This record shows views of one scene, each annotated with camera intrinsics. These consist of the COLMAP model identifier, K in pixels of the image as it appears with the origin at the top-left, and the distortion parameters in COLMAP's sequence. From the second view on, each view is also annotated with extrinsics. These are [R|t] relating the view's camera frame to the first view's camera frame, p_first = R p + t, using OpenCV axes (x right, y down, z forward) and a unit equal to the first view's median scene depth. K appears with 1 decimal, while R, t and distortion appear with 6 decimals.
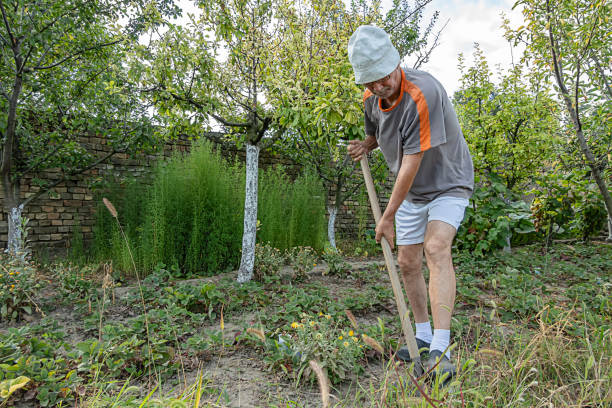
lens RADIAL K [[433.2, 0, 306.3], [0, 433.2, 203.9], [0, 0, 1]] dist [0.002505, -0.002708]
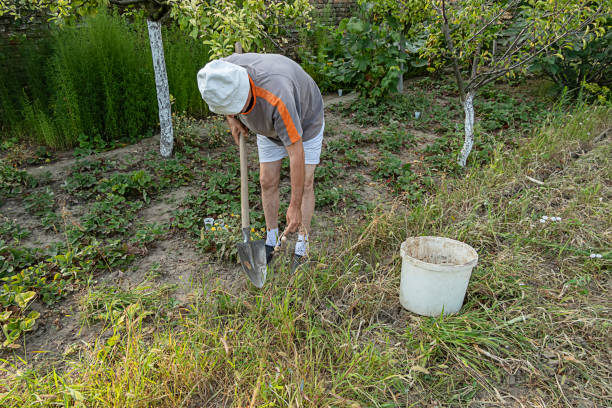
lens RADIAL K [[433.2, 0, 306.4], [0, 433.2, 204.3], [0, 0, 1]] dist [0.002505, -0.002708]
pose [[0.982989, -0.099600, 0.154312, 0.025831], [0.021919, 0.897802, 0.439853, -0.180630], [-0.182351, -0.428988, 0.884713, -0.125680]]
